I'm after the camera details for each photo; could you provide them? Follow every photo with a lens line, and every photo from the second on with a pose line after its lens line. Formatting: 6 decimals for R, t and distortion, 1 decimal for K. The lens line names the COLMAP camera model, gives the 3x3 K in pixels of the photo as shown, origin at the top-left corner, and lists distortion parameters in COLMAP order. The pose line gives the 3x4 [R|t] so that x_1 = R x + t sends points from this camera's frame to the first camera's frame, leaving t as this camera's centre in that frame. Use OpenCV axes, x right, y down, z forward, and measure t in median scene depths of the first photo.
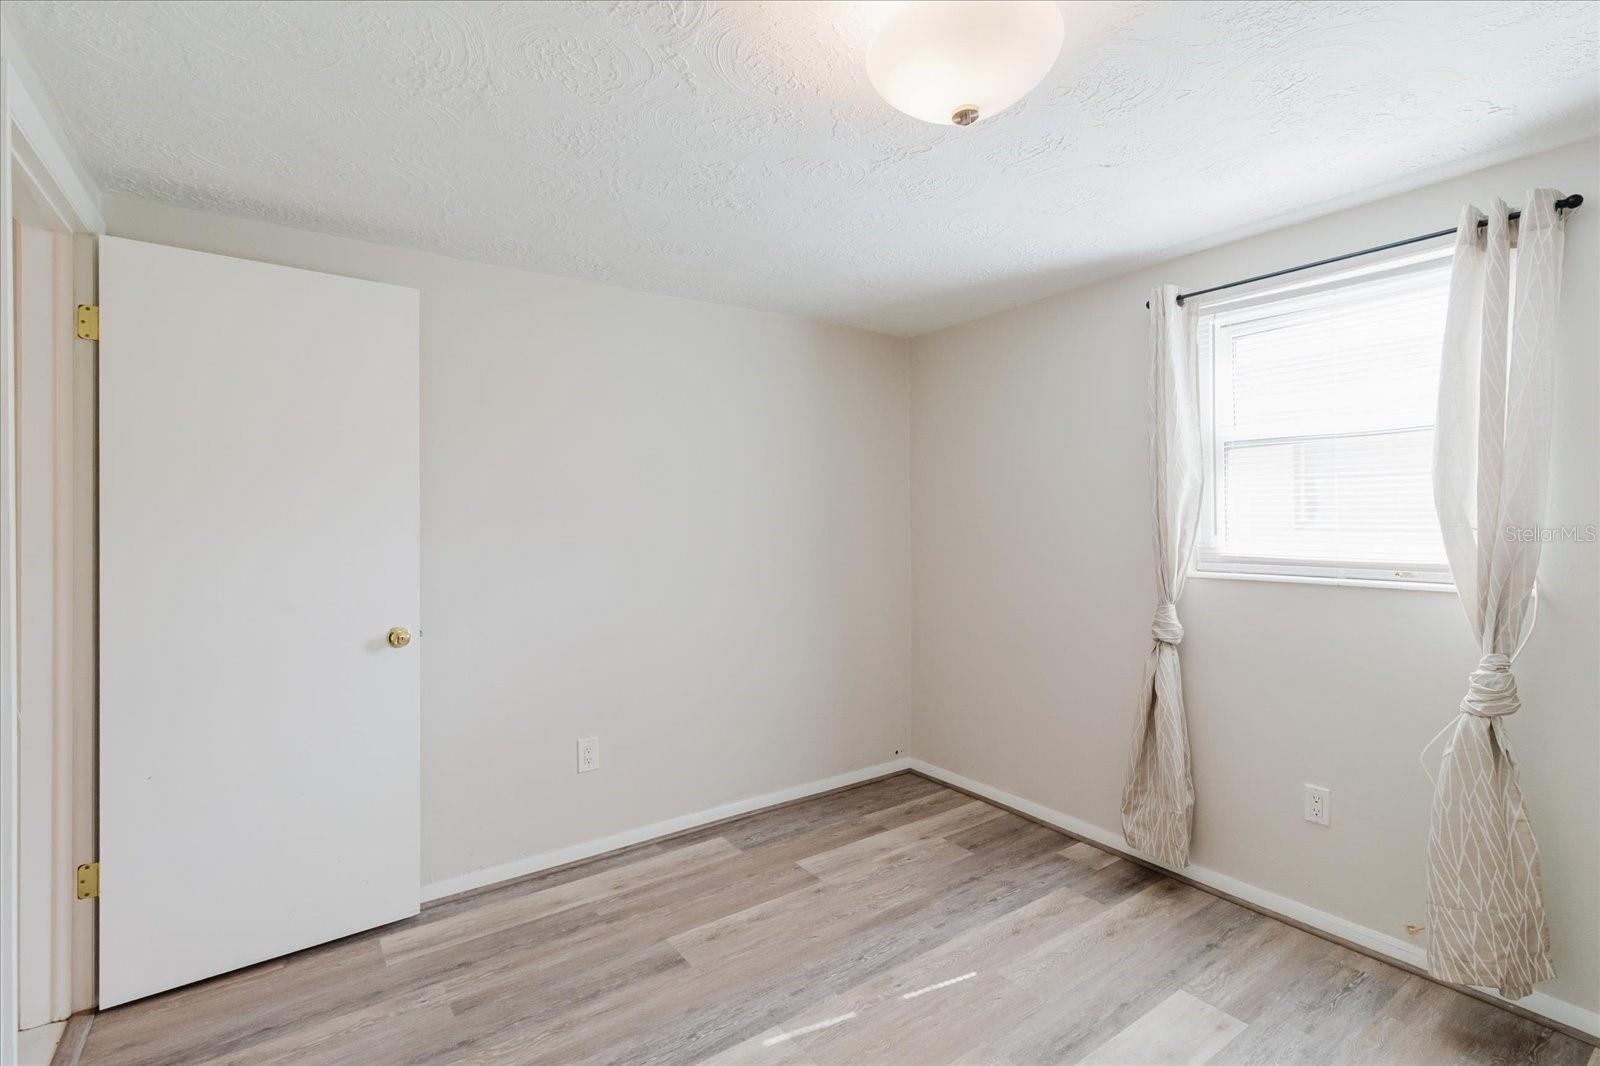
lens RADIAL K [[744.6, 0, 809.6], [0, 744.6, 522.7], [0, 0, 1]] dist [0.003395, -0.000939]
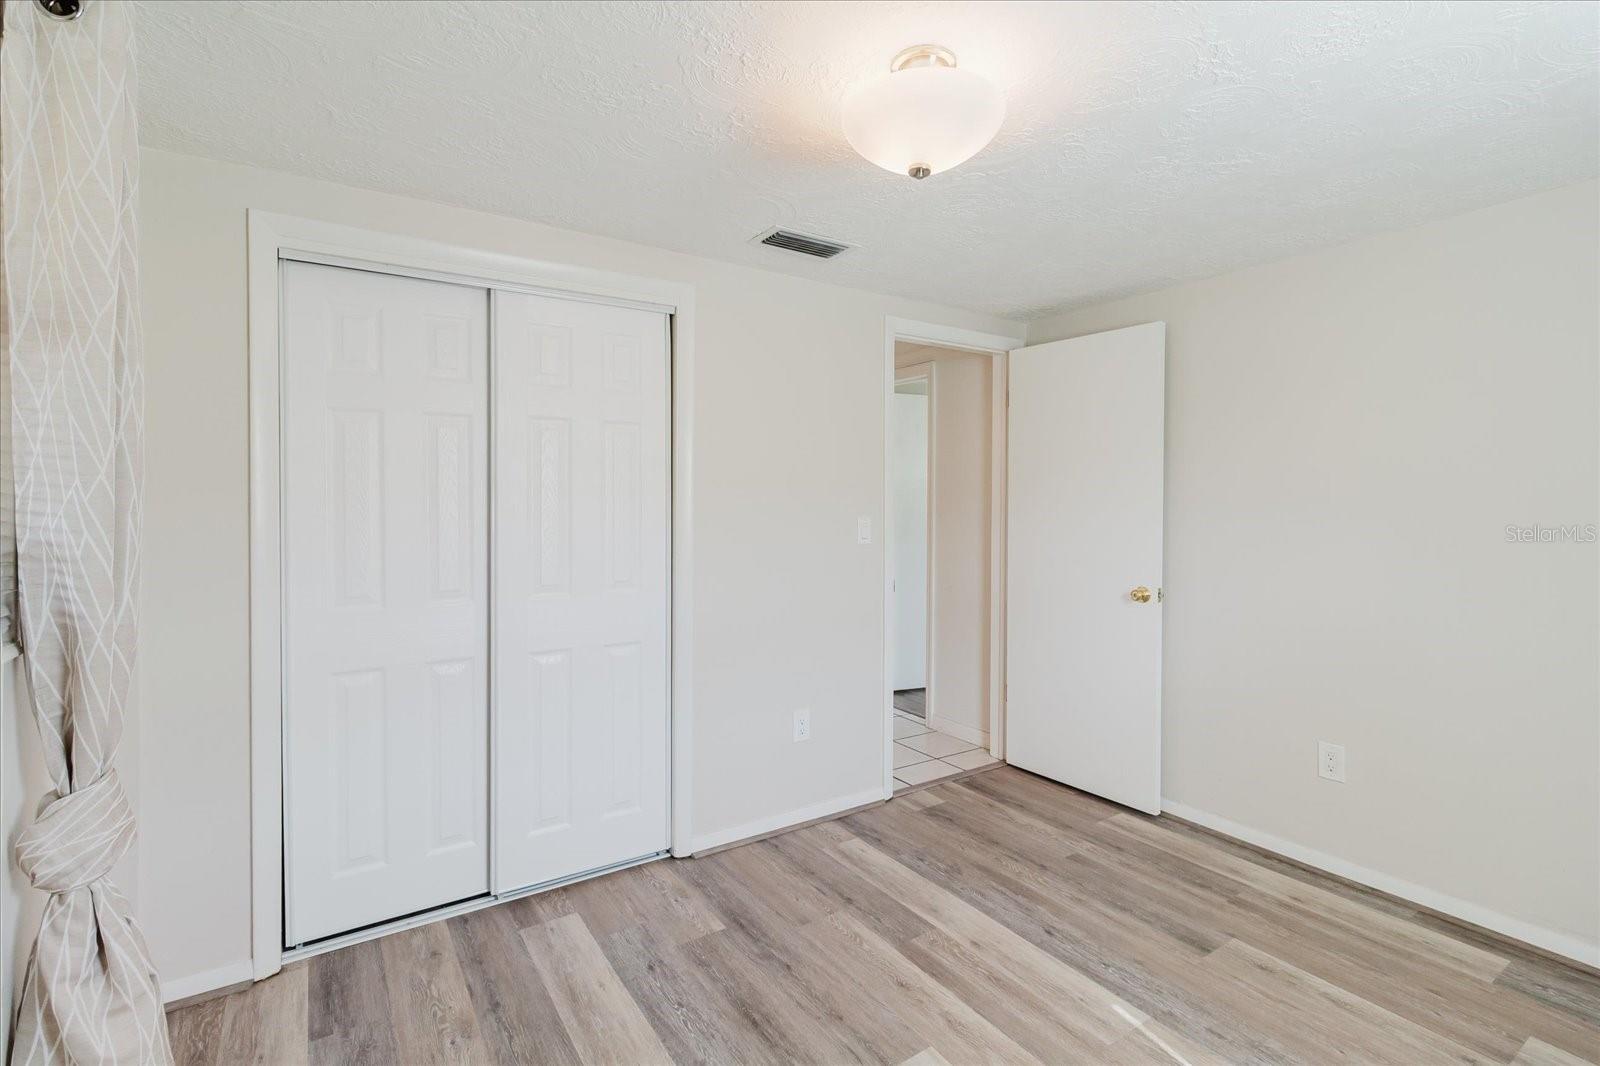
lens RADIAL K [[744.6, 0, 804.5], [0, 744.6, 523.5], [0, 0, 1]] dist [0.003395, -0.000939]
pose [[-0.043979, 0.036368, -0.998370, 0.734038], [-0.006899, 0.999302, 0.036706, -0.013334], [0.999009, 0.008502, -0.043697, 0.446776]]
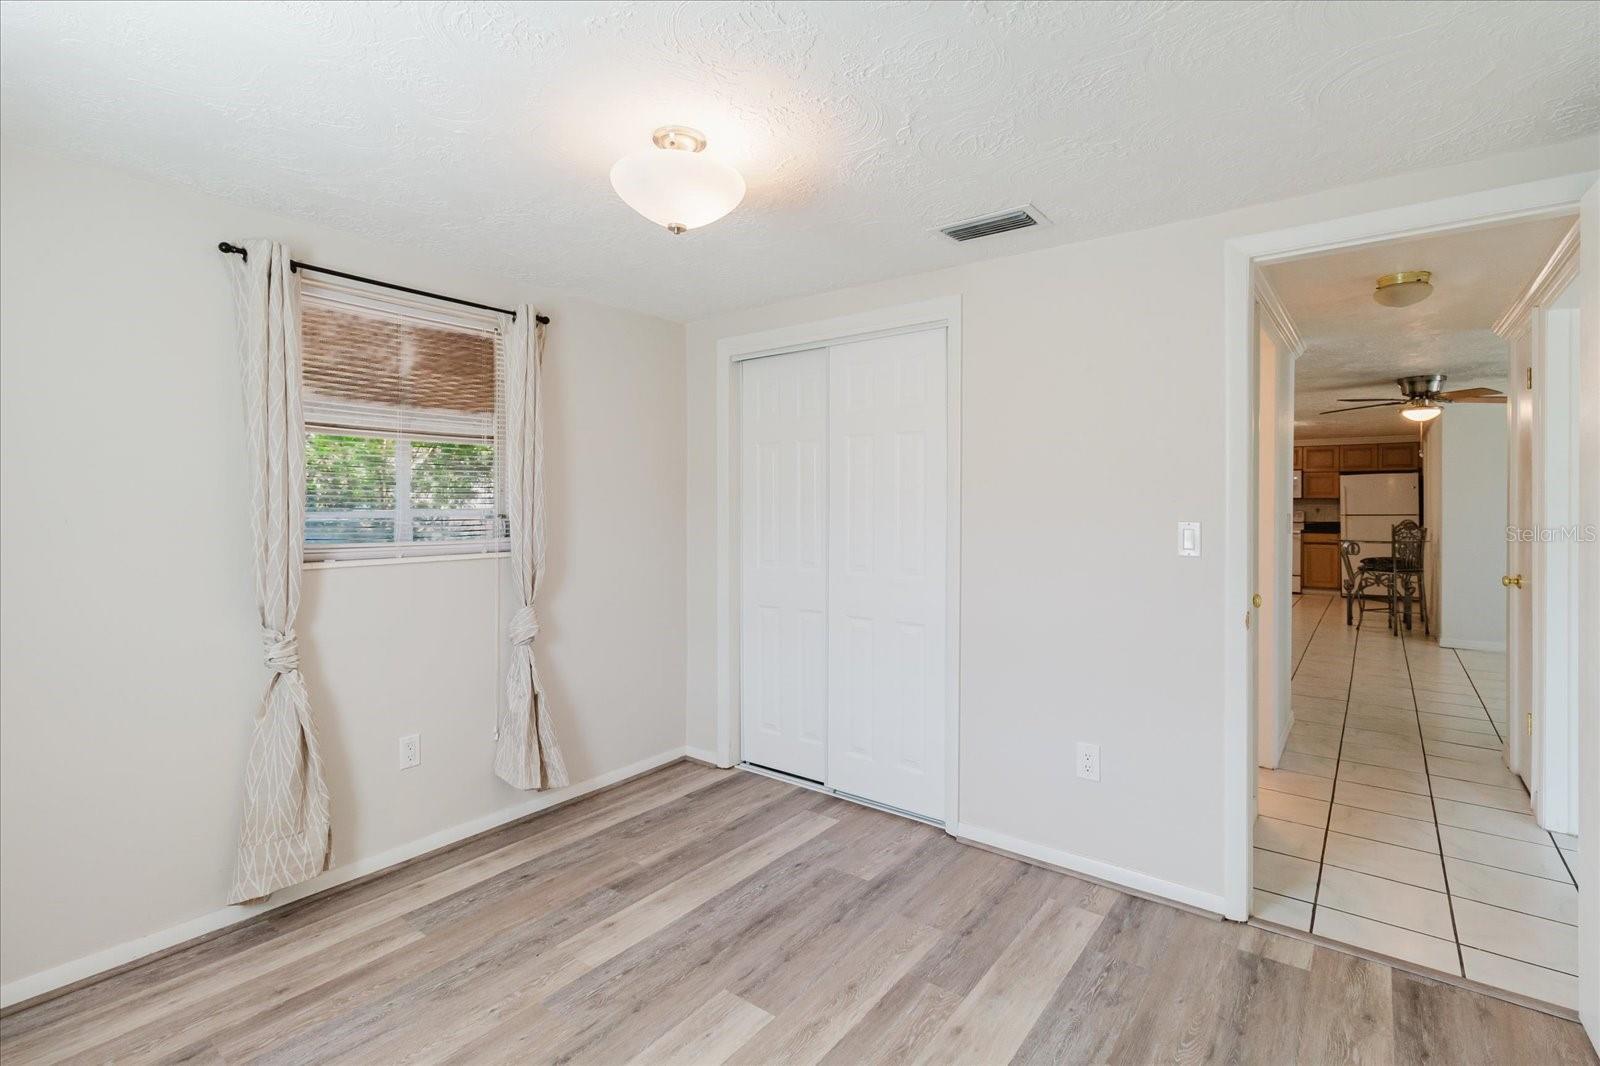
lens RADIAL K [[744.6, 0, 795.2], [0, 744.6, 505.6], [0, 0, 1]] dist [0.003395, -0.000939]
pose [[-0.960425, 0.008889, -0.278398, 0.204872], [0.005381, 0.999896, 0.013361, -0.009443], [0.278488, 0.011334, -0.960373, 1.279324]]
